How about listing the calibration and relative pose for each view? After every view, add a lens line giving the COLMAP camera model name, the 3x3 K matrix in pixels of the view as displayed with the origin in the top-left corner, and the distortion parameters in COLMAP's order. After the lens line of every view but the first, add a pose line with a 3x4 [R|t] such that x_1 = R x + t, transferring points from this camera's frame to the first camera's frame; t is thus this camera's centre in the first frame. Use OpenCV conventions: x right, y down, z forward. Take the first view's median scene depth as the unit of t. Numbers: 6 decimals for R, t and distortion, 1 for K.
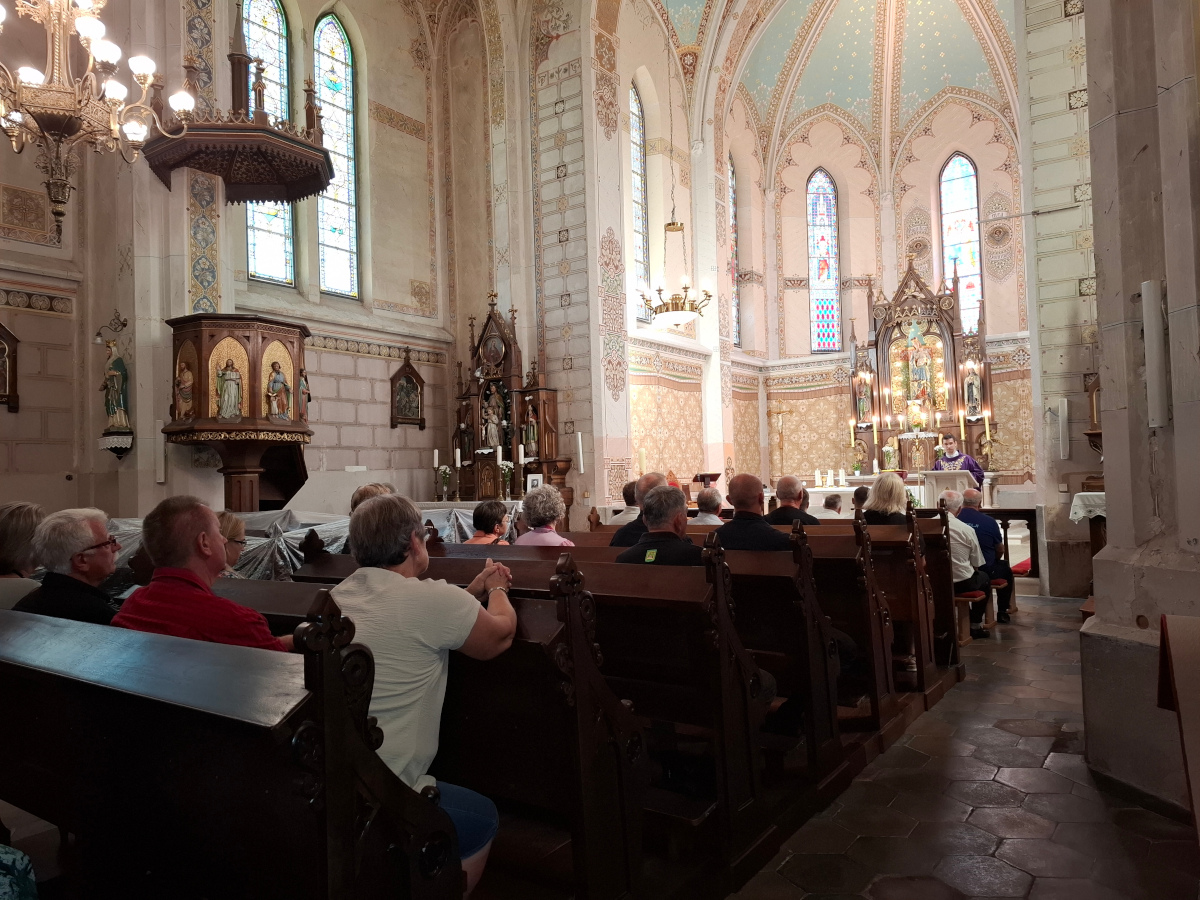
lens RADIAL K [[823.1, 0, 596.3], [0, 823.1, 446.5], [0, 0, 1]] dist [0.110770, -0.149603]
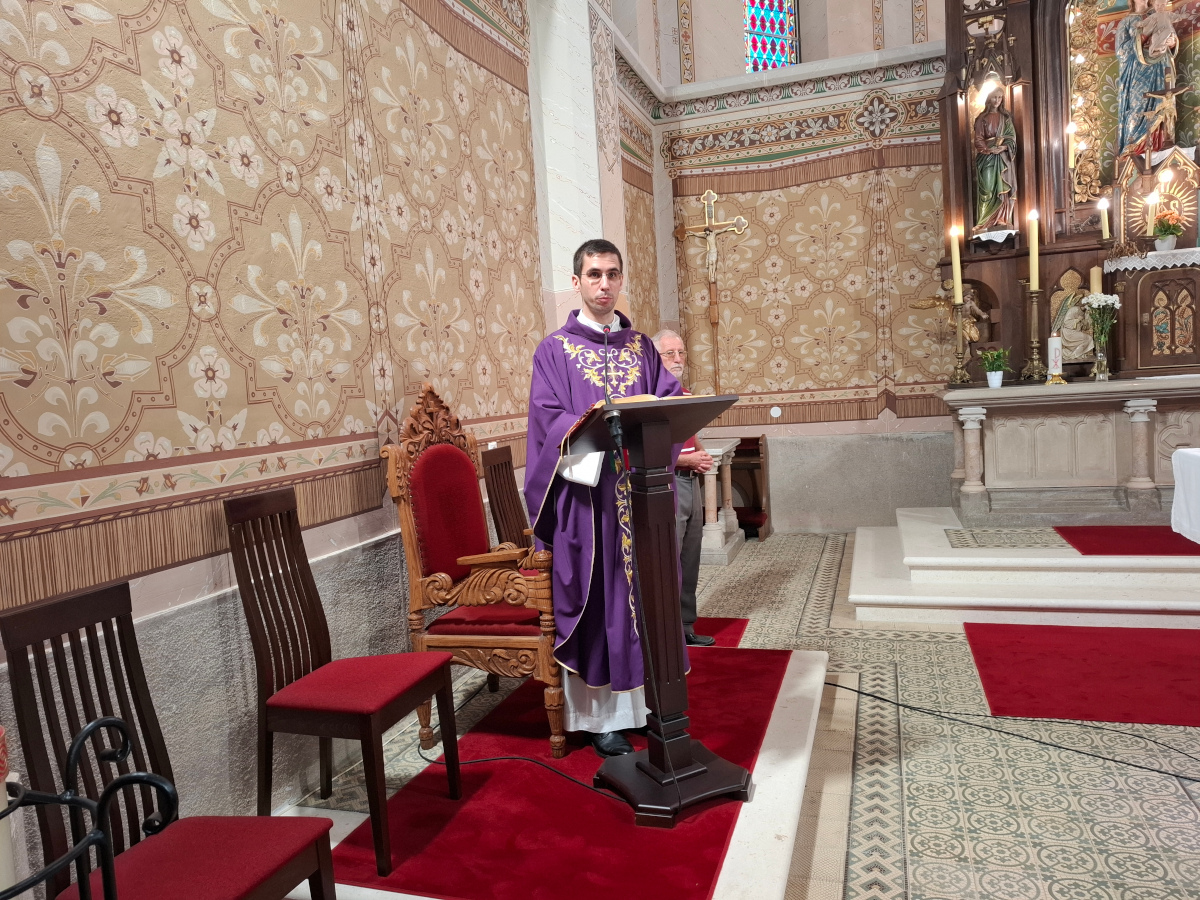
lens RADIAL K [[819.7, 0, 593.4], [0, 819.7, 445.6], [0, 0, 1]] dist [0.114590, -0.138308]
pose [[0.958058, -0.047892, 0.282543, 0.067132], [0.019653, 0.994596, 0.101949, 0.021995], [-0.285898, -0.092120, 0.953822, 0.749762]]
